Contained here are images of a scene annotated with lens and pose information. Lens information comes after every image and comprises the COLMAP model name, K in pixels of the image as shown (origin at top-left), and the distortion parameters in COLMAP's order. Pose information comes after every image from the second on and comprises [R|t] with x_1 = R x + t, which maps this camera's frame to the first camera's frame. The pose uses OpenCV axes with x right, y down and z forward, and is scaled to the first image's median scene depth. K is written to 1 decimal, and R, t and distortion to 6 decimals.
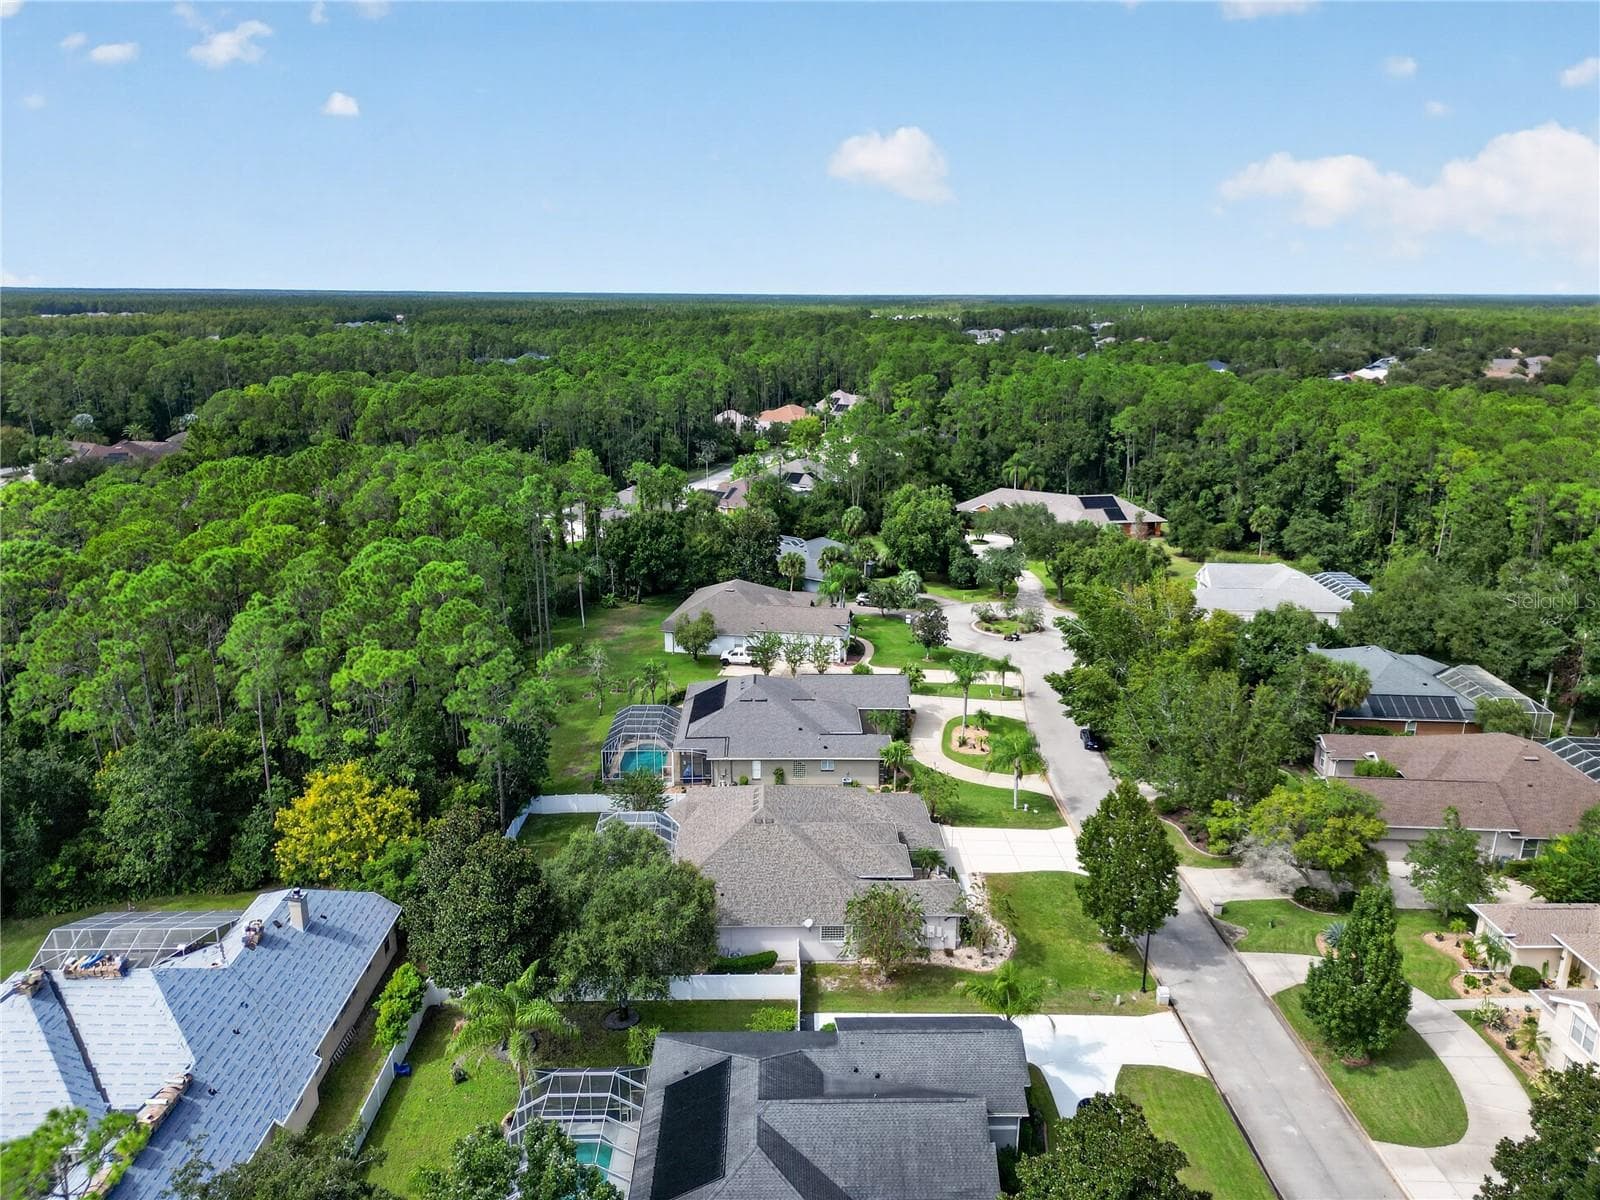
lens RADIAL K [[1115.0, 0, 794.3], [0, 1115.0, 601.8], [0, 0, 1]] dist [0.083249, -0.104266]
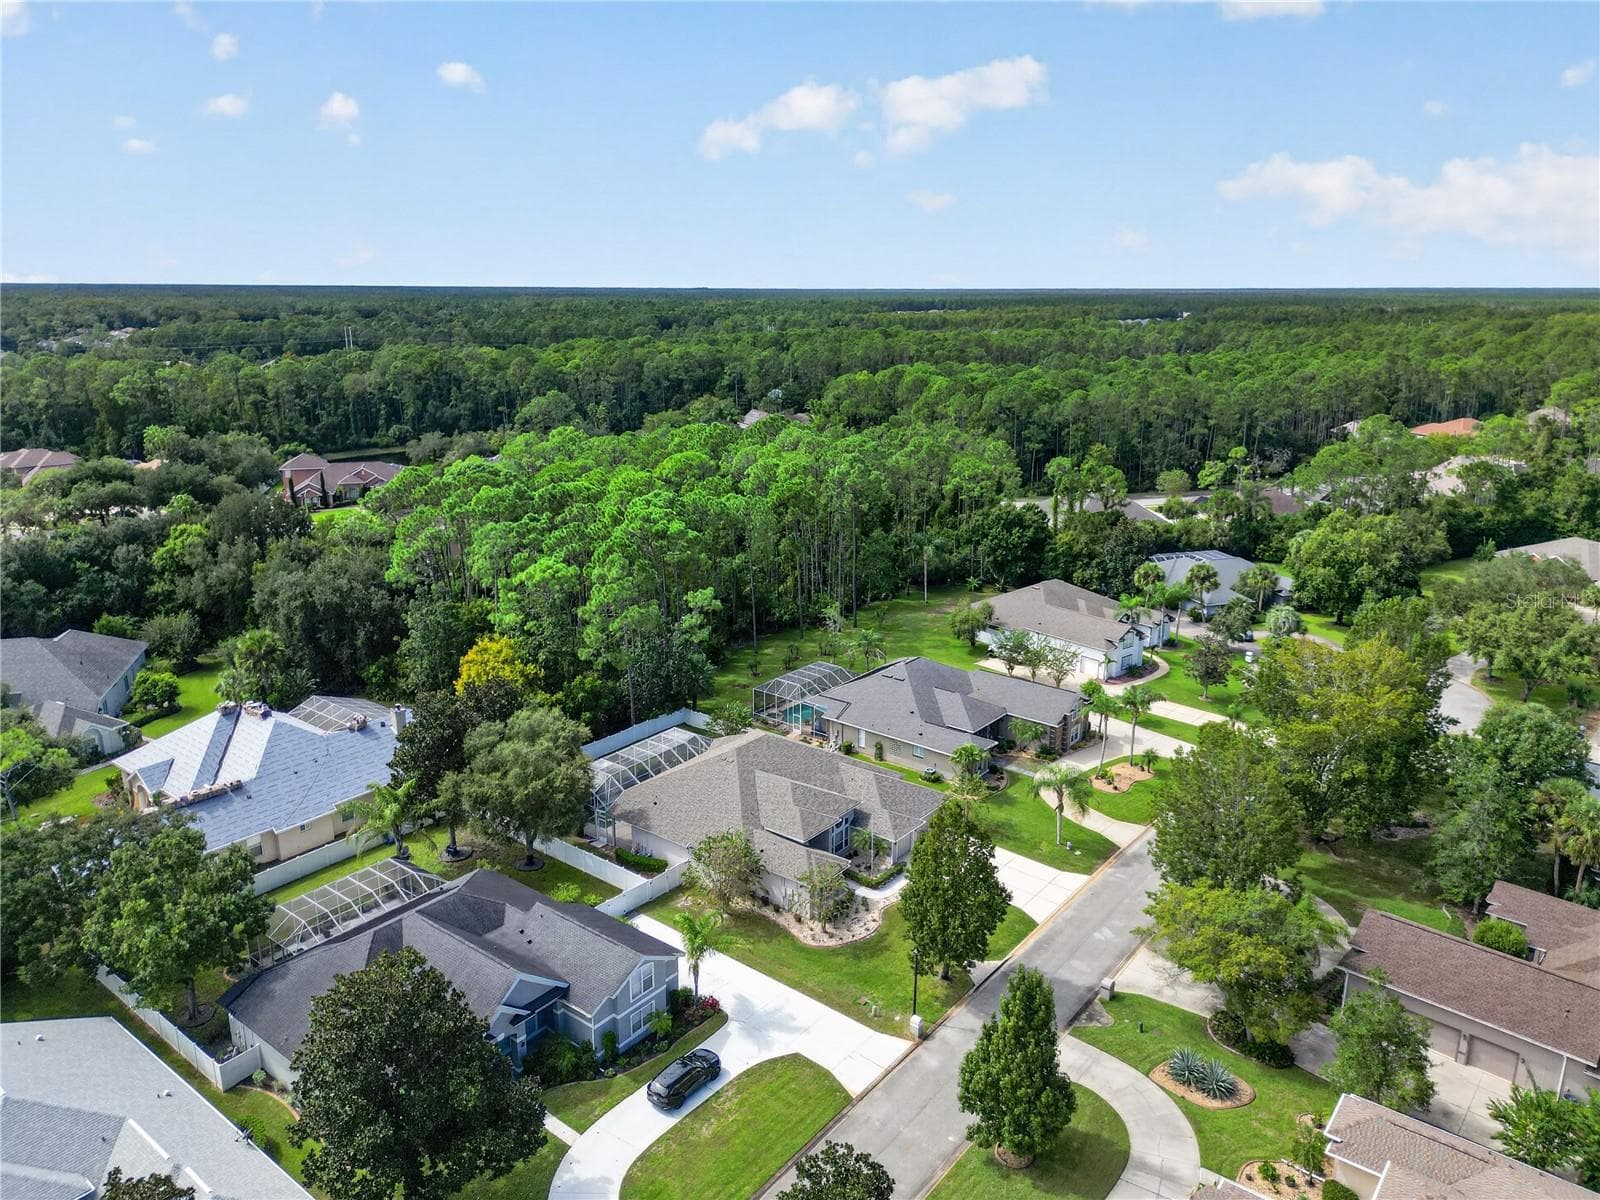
lens RADIAL K [[1115.0, 0, 794.3], [0, 1115.0, 601.8], [0, 0, 1]] dist [0.083249, -0.104266]
pose [[0.769134, 0.168954, -0.616351, 0.694501], [-0.167600, 0.983992, 0.060585, -0.039257], [0.616720, 0.056702, 0.785138, 0.153228]]
